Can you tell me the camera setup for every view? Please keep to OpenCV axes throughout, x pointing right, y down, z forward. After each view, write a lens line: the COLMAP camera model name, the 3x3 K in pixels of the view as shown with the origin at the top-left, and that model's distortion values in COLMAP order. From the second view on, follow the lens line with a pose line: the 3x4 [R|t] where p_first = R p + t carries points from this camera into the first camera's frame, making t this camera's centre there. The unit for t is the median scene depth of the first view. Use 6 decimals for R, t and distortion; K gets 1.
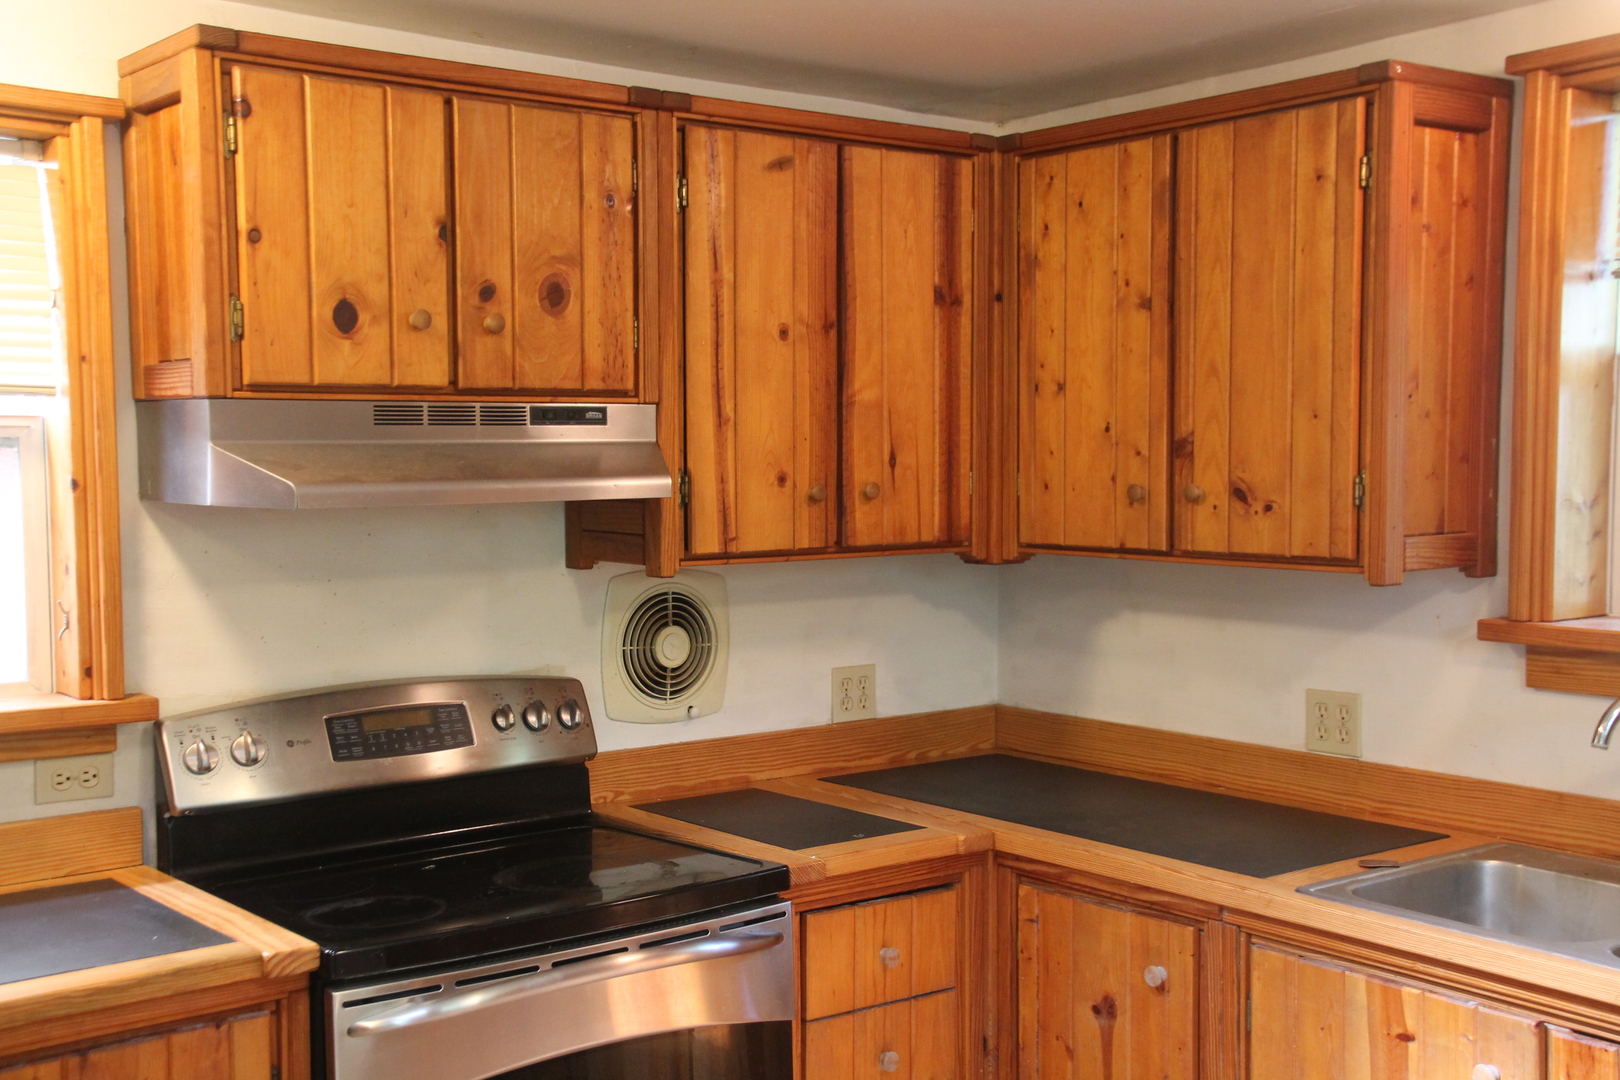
lens RADIAL K [[1892.2, 0, 807.1], [0, 1892.2, 541.2], [0, 0, 1]] dist [0.118499, 0.000000]
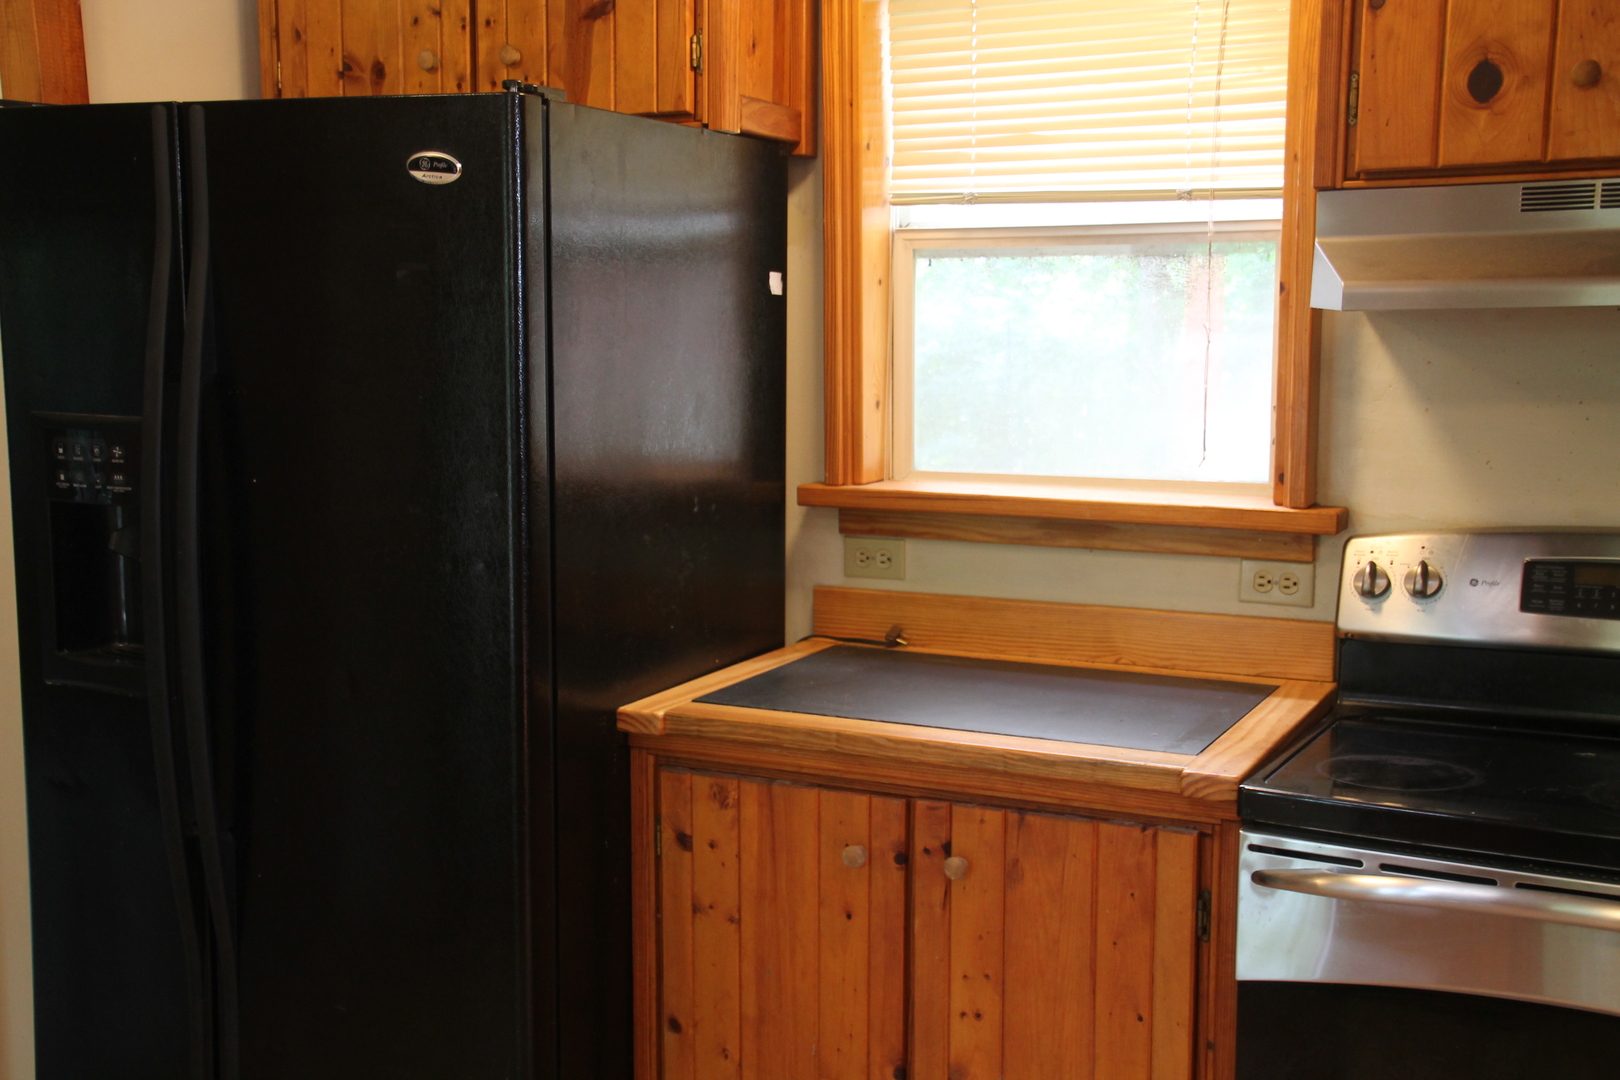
lens RADIAL K [[1892.2, 0, 807.4], [0, 1892.2, 543.6], [0, 0, 1]] dist [0.118499, 0.000000]
pose [[0.431803, 0.118560, -0.894142, 0.417527], [-0.041759, 0.992888, 0.111486, 0.002065], [0.901001, -0.010802, 0.433683, 0.360711]]
